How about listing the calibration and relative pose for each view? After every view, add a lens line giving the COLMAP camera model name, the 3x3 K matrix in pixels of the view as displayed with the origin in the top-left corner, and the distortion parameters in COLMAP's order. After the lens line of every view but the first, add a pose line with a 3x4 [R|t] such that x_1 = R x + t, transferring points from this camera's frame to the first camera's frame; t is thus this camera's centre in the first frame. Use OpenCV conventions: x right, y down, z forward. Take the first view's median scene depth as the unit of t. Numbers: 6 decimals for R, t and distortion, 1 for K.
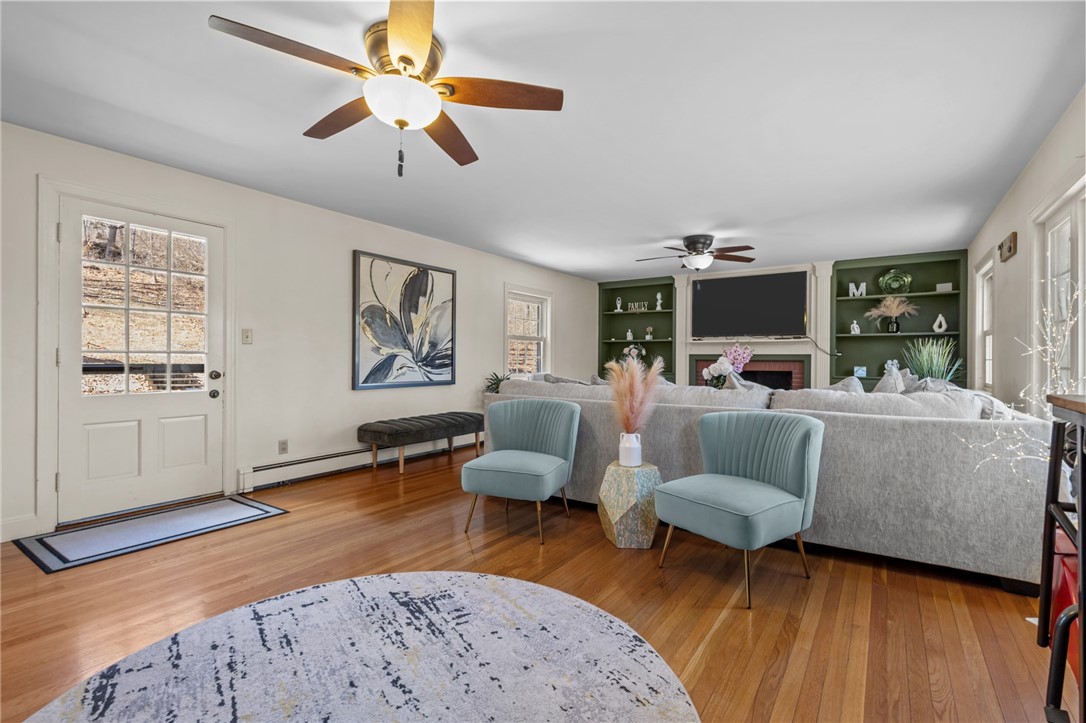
lens RADIAL K [[500.0, 0, 547.5], [0, 500.0, 358.8], [0, 0, 1]] dist [0.007935, -0.001723]
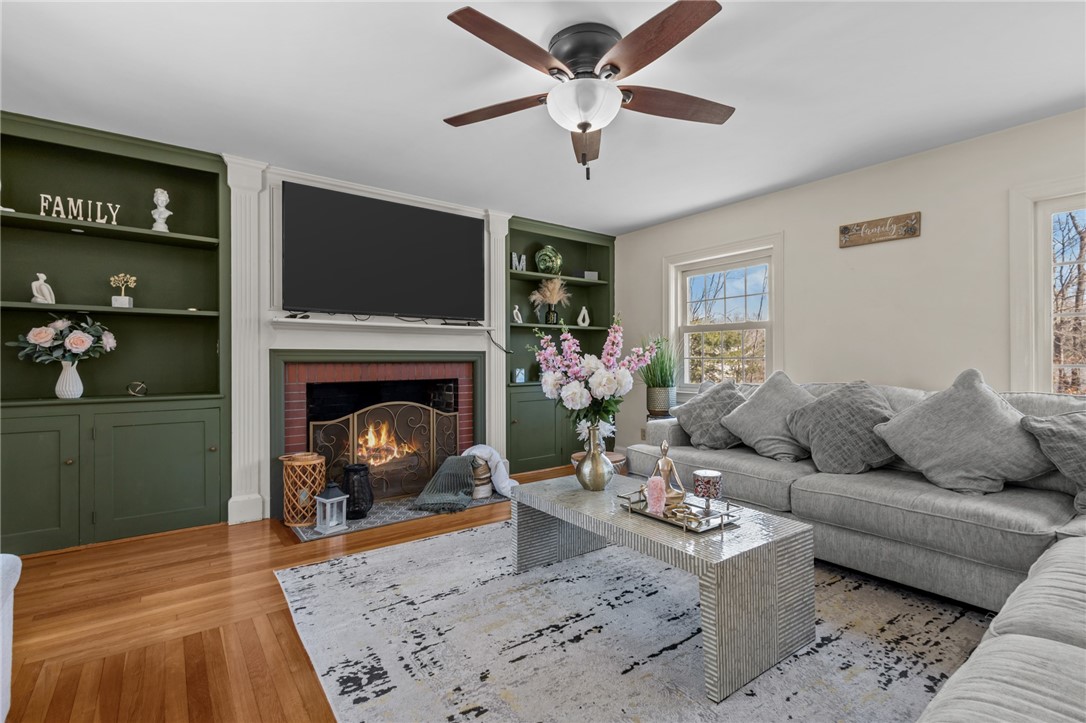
lens RADIAL K [[500.0, 0, 548.1], [0, 500.0, 359.2], [0, 0, 1]] dist [0.007935, -0.001723]
pose [[0.328353, -0.005329, 0.944540, -0.070676], [0.004572, 0.999981, 0.004053, -0.001446], [-0.944544, 0.002988, 0.328372, 0.932957]]
